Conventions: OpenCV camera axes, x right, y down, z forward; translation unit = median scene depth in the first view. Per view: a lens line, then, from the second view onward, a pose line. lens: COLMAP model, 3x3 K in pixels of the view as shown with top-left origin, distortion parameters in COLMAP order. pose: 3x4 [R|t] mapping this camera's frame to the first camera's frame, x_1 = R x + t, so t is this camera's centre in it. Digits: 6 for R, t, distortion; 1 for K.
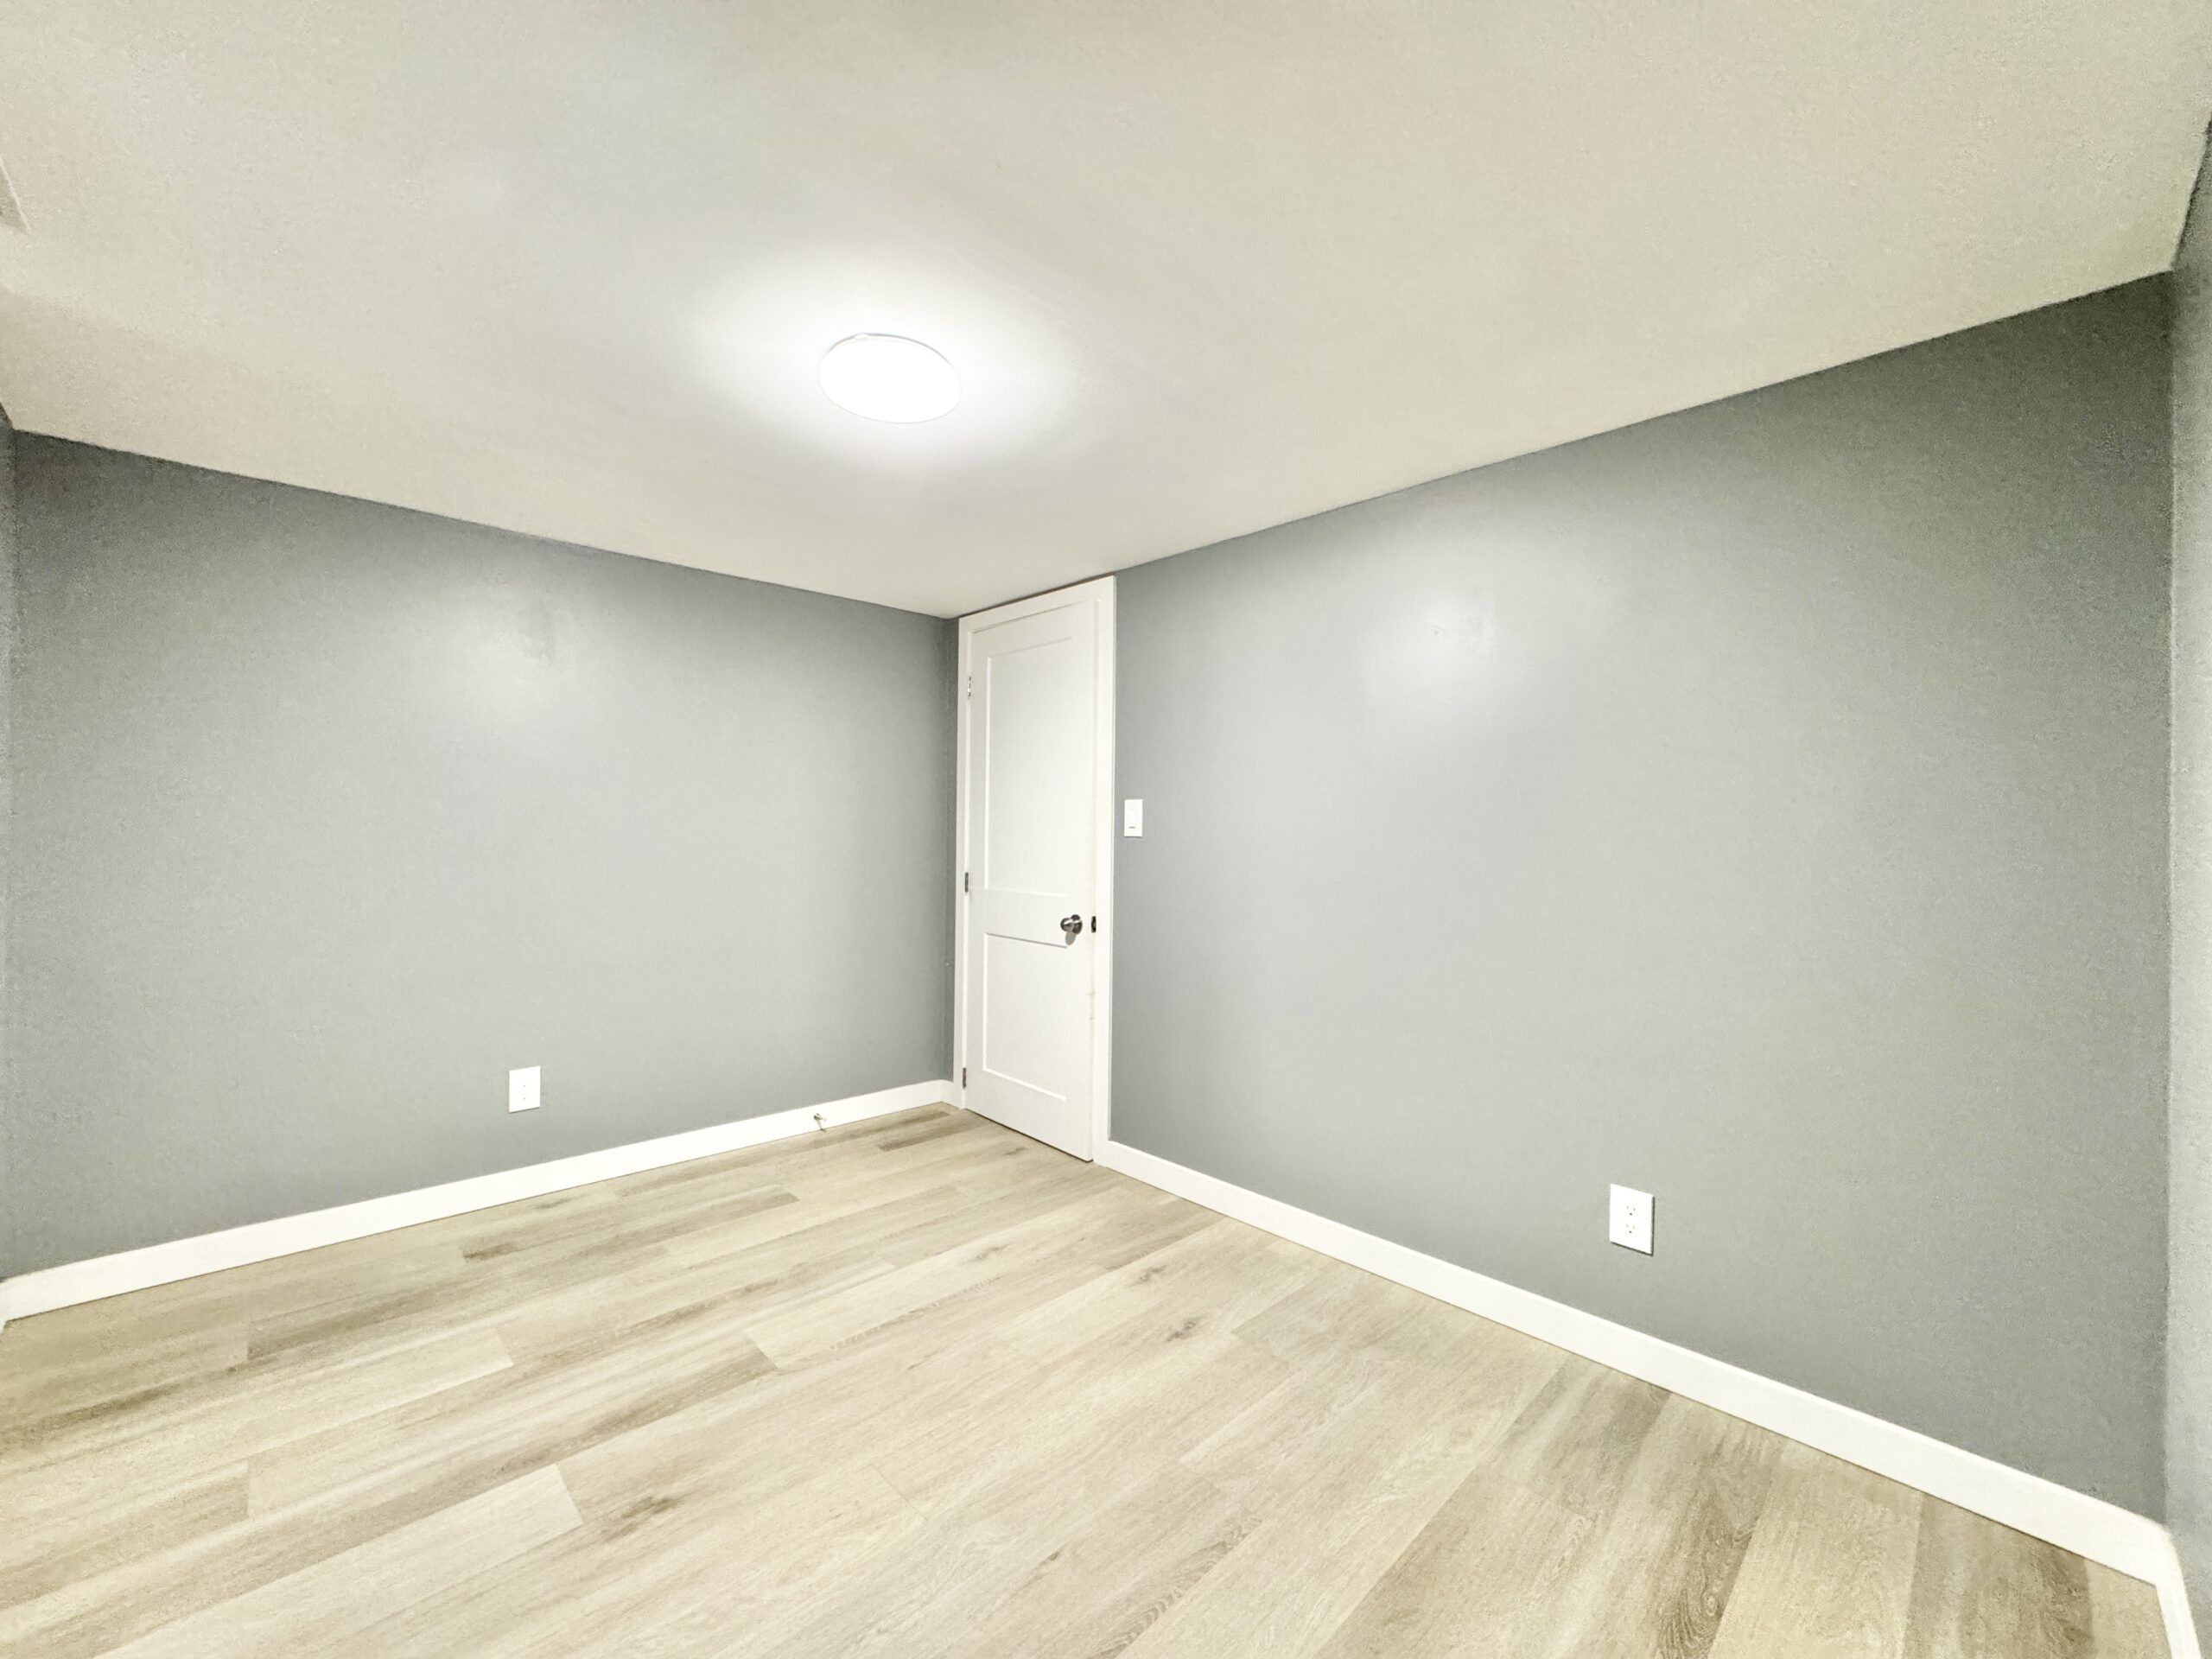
lens RADIAL K [[885.7, 0, 1104.0], [0, 885.7, 828.5], [0, 0, 1]] dist [-0.003200, -0.000106]
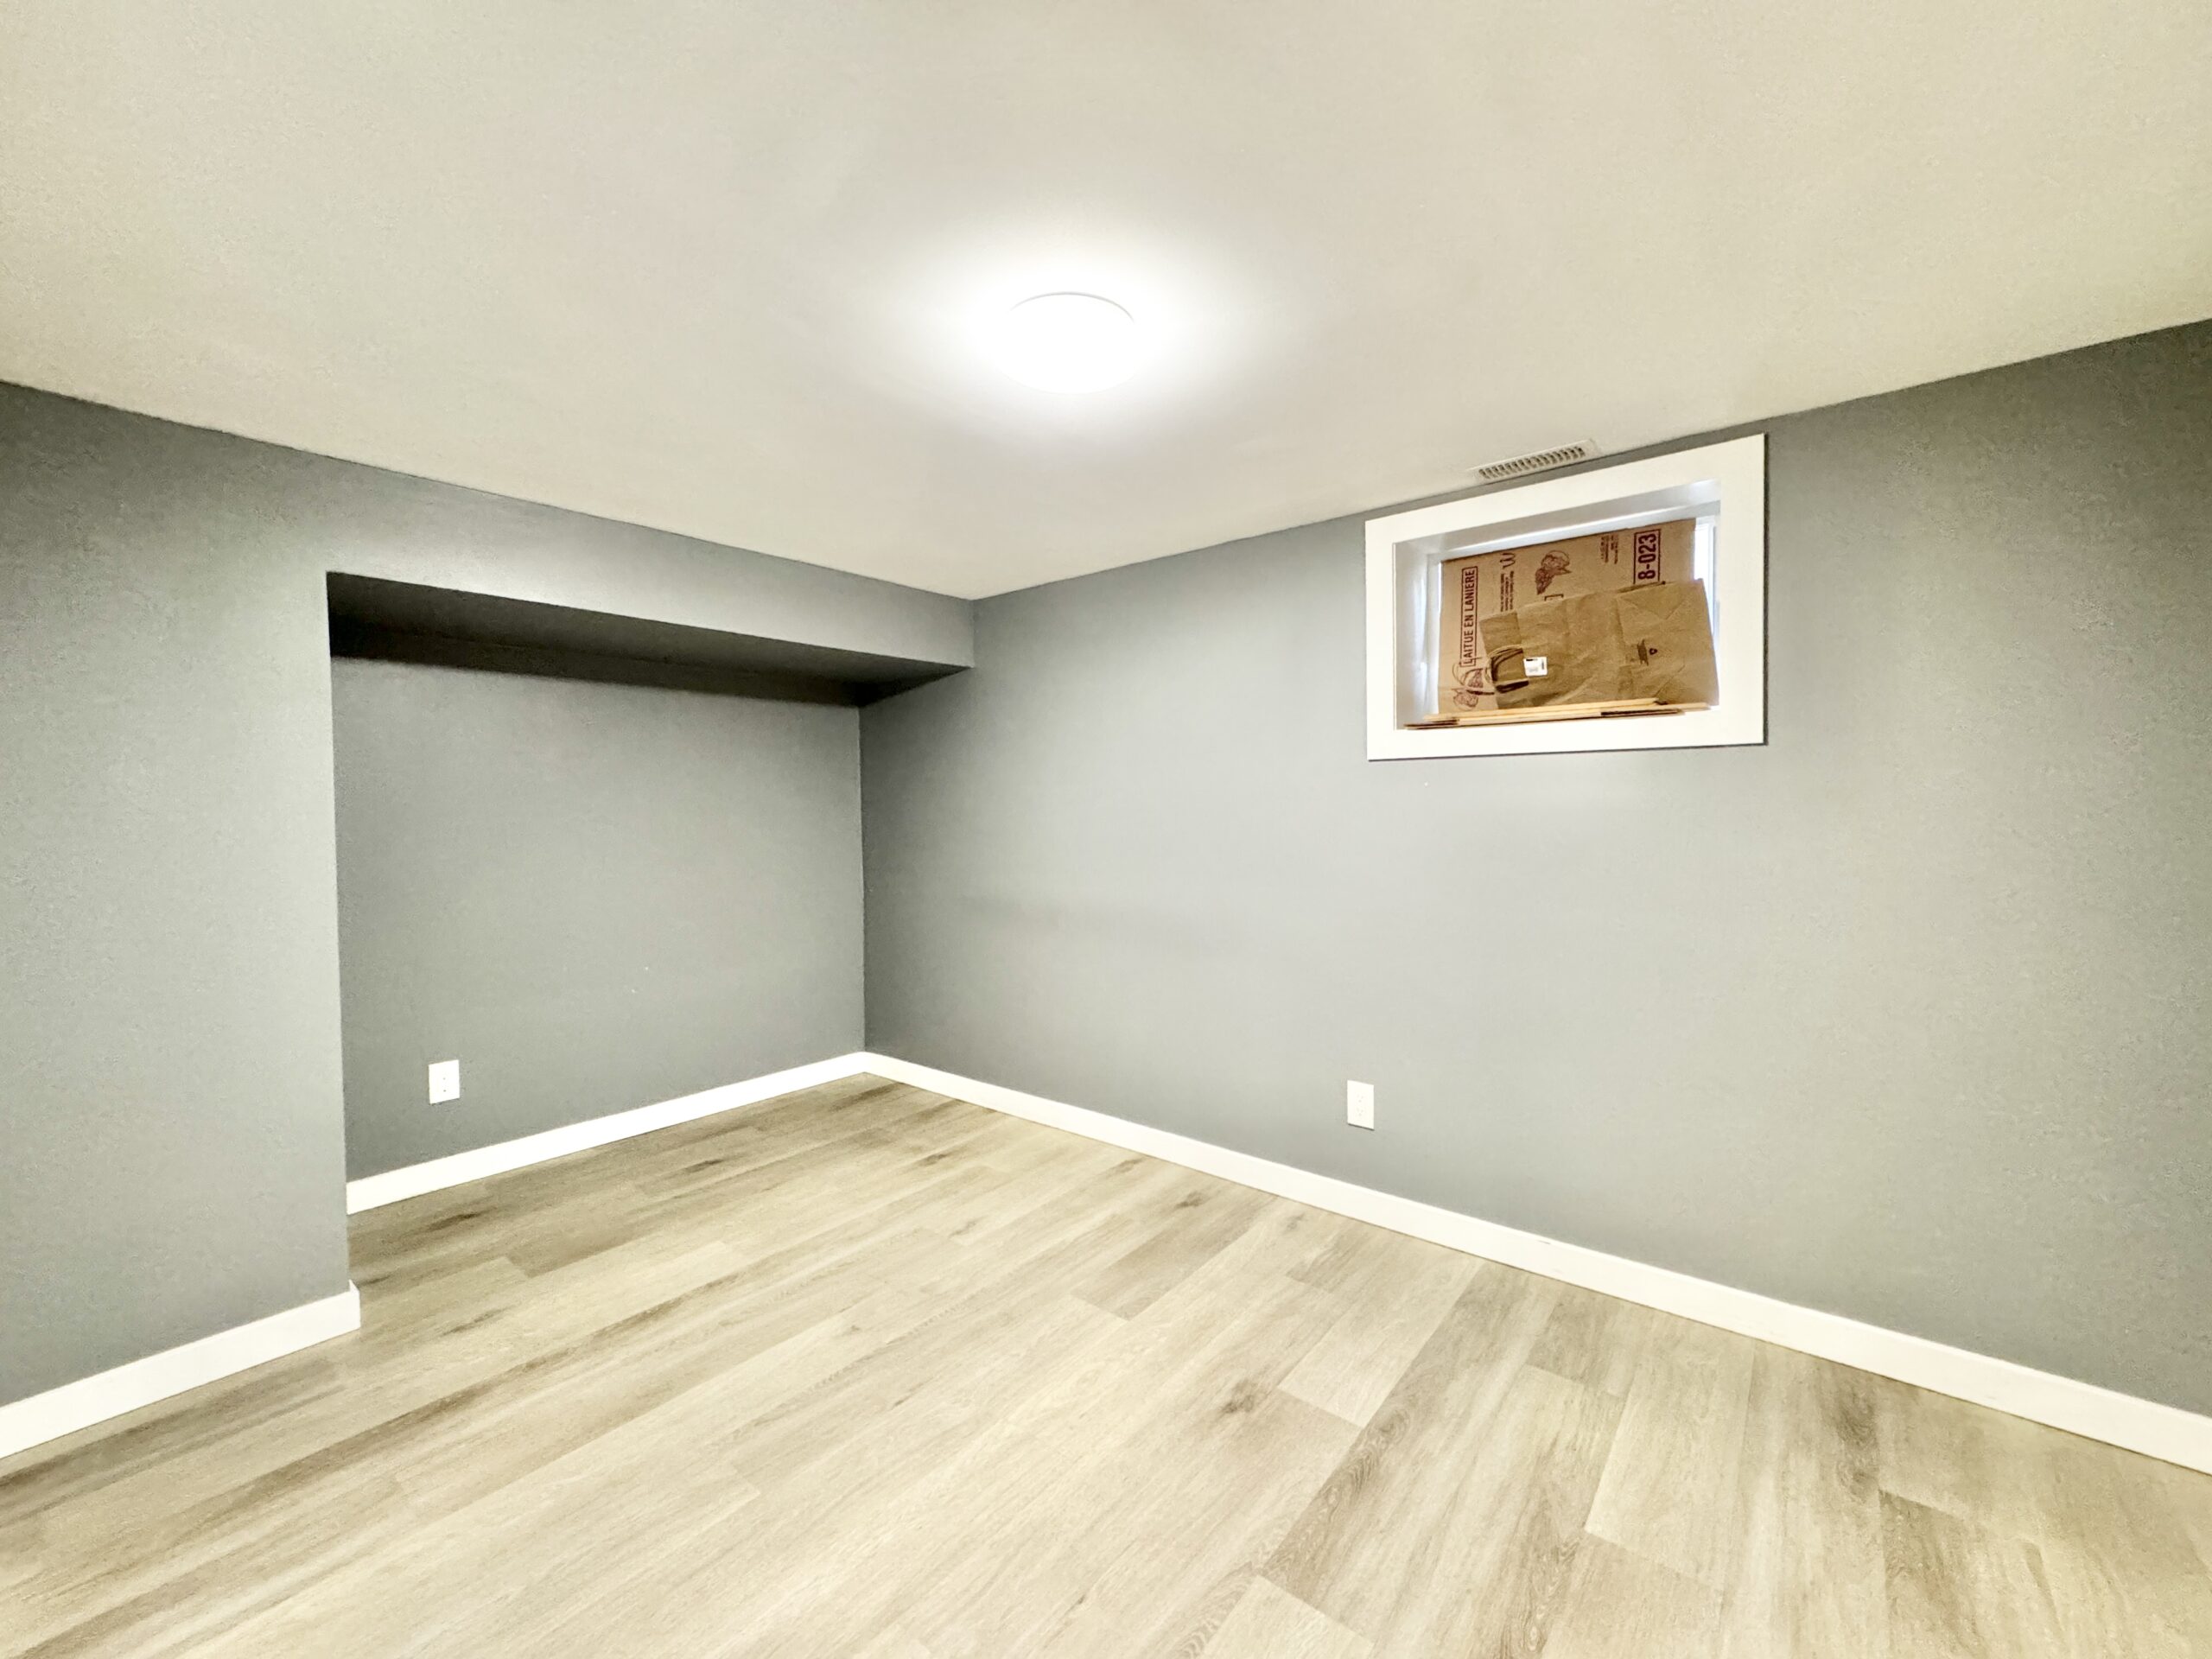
lens RADIAL K [[885.7, 0, 1106.8], [0, 885.7, 823.6], [0, 0, 1]] dist [-0.003200, -0.000106]
pose [[-0.993342, 0.000521, -0.115204, -0.182901], [-0.001076, 0.999904, 0.013797, -0.035247], [0.115200, 0.013829, -0.993246, 2.016217]]
